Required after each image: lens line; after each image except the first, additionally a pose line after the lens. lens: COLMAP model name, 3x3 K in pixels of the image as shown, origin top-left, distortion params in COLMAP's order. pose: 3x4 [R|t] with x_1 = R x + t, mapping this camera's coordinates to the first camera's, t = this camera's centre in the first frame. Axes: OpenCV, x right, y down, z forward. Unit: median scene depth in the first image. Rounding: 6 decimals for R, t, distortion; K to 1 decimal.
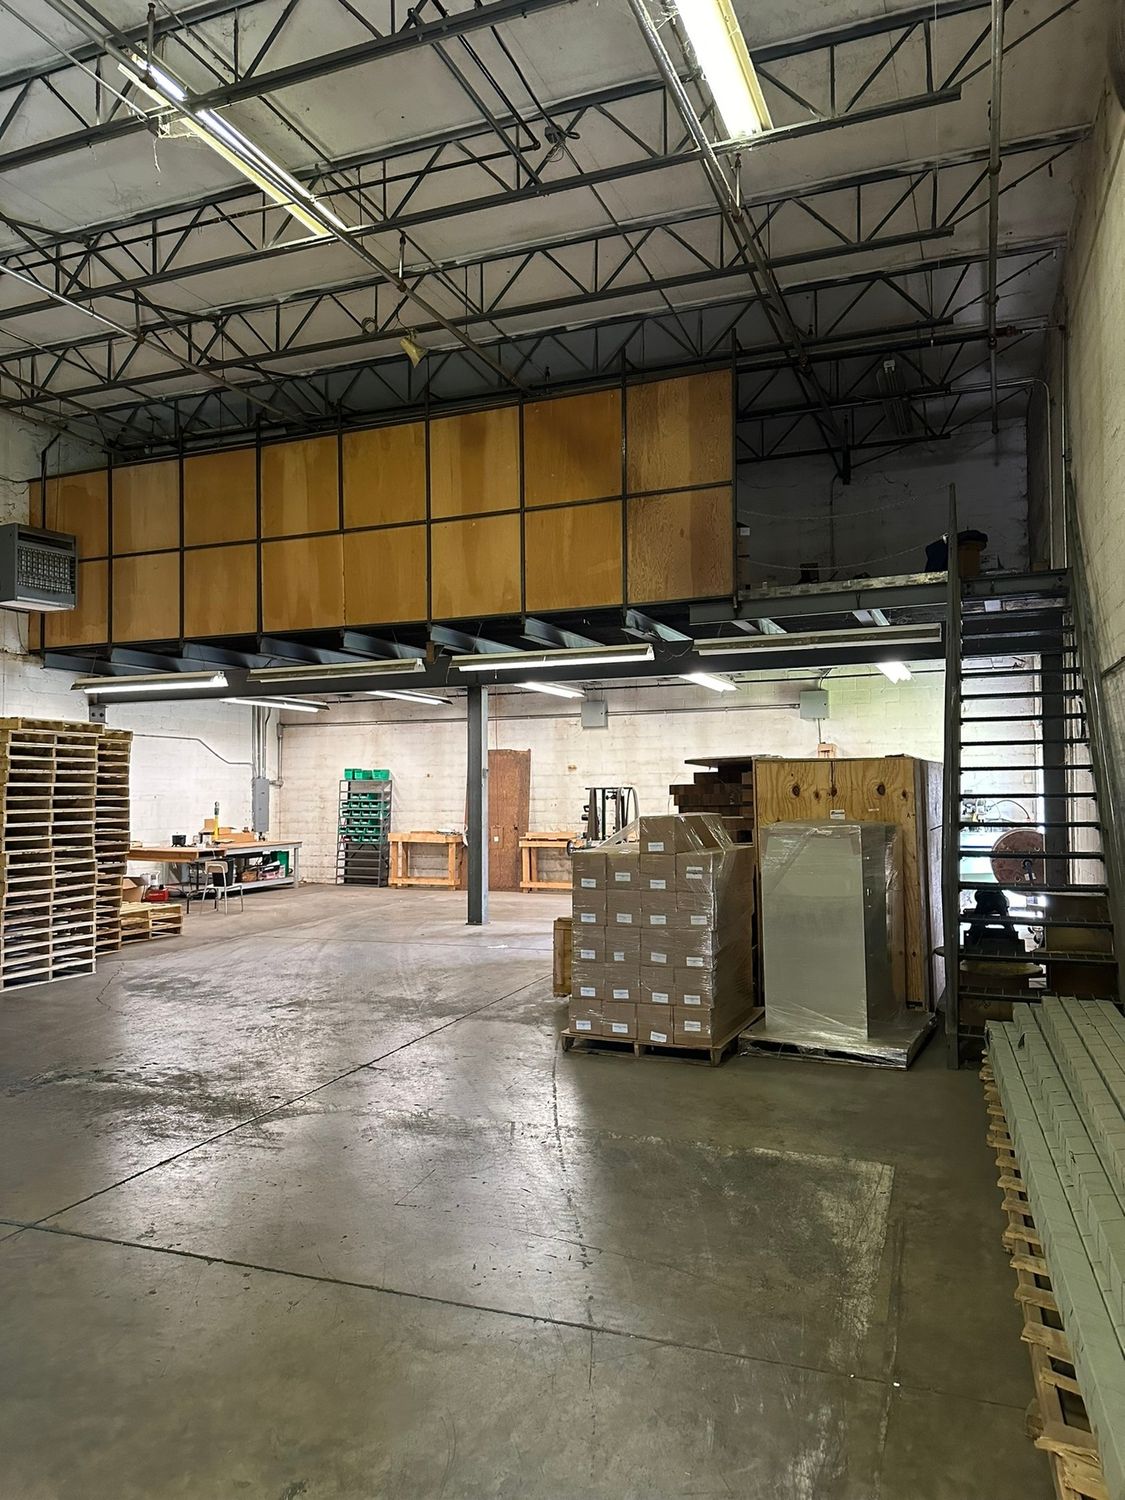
lens RADIAL K [[1050.7, 0, 572.6], [0, 1050.7, 746.5], [0, 0, 1]] dist [0.022194, -0.021130]
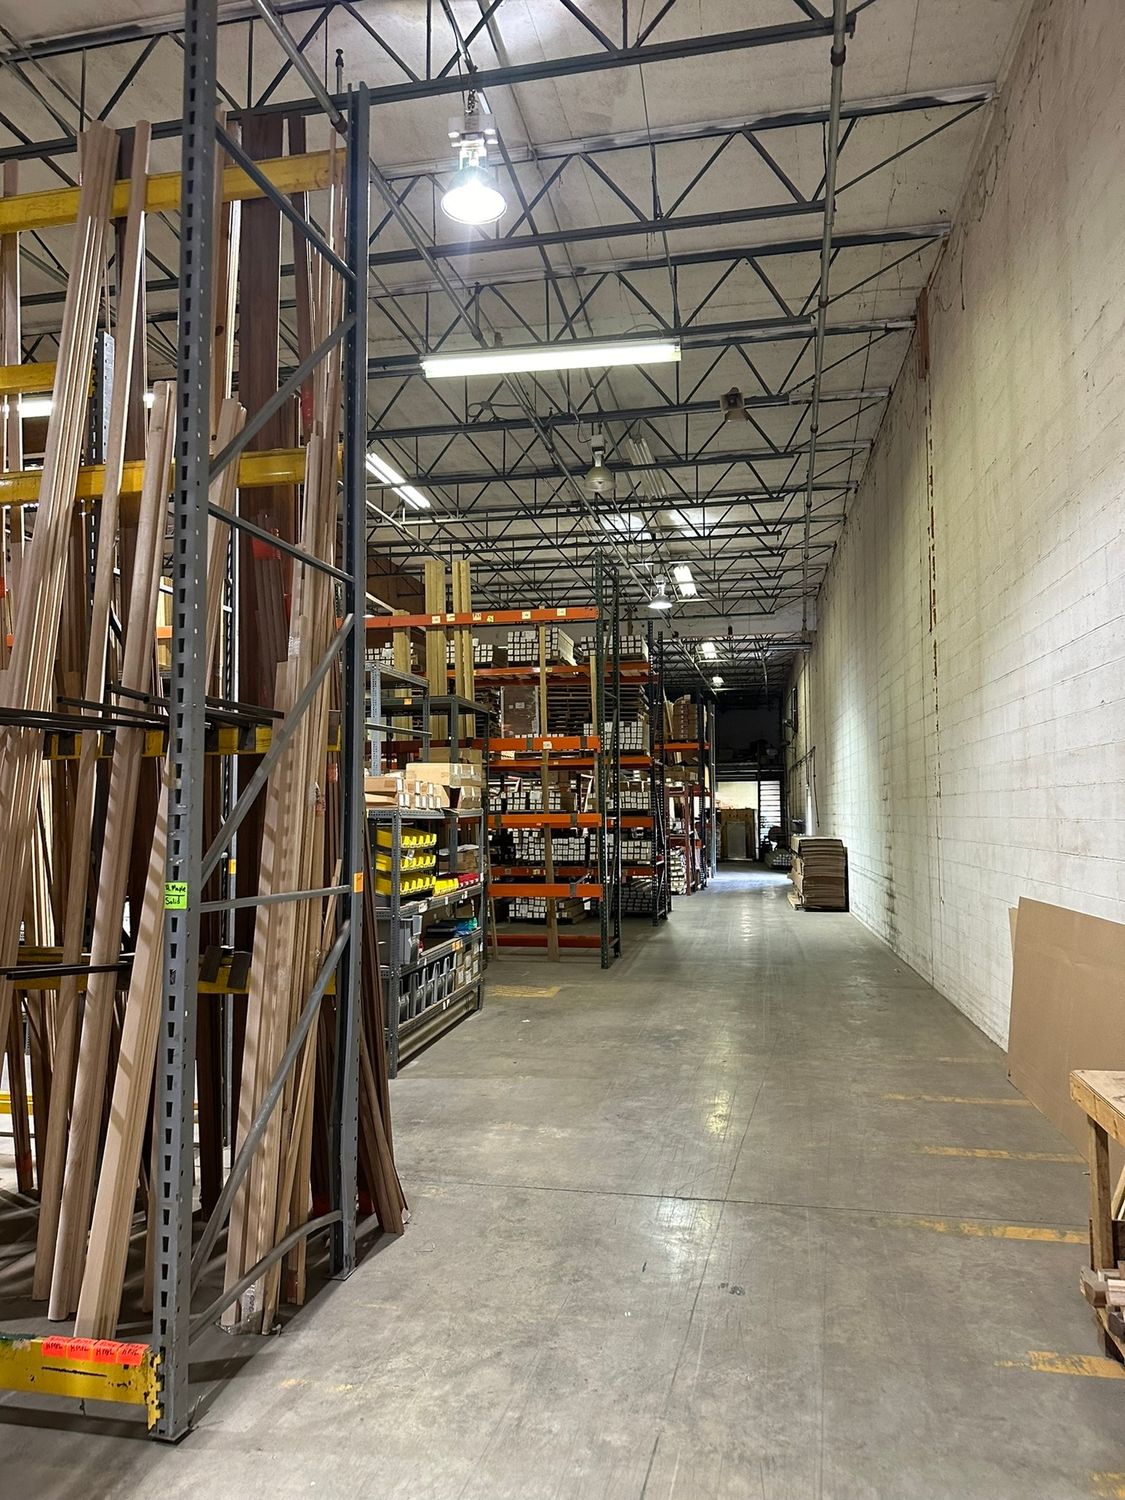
lens RADIAL K [[1050.7, 0, 557.5], [0, 1050.7, 747.4], [0, 0, 1]] dist [0.022194, -0.021130]
pose [[0.980855, 0.018656, 0.193842, -1.477058], [-0.017613, 0.999820, -0.007102, -0.216265], [-0.193939, 0.003552, 0.981007, -3.507470]]
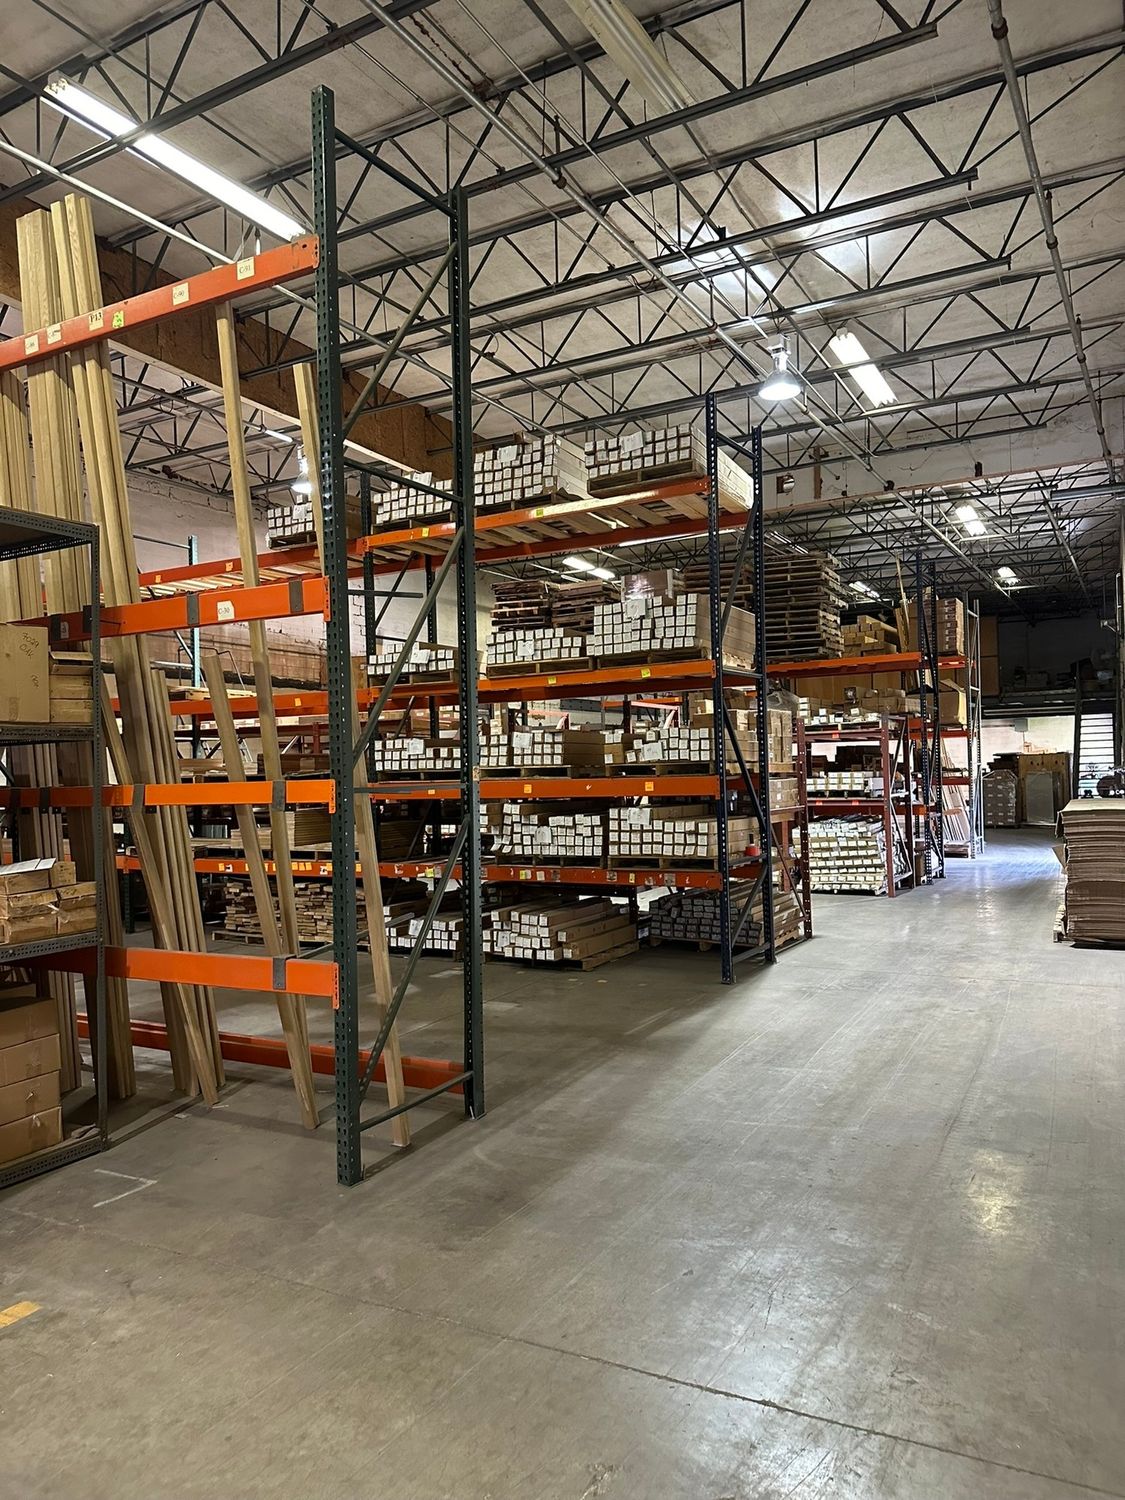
lens RADIAL K [[1050.7, 0, 555.4], [0, 1050.7, 763.6], [0, 0, 1]] dist [0.022194, -0.021130]
pose [[0.993168, -0.010379, -0.116231, -0.918029], [0.016981, 0.998289, 0.055949, -0.172051], [0.115451, -0.057540, 0.991645, -2.580346]]
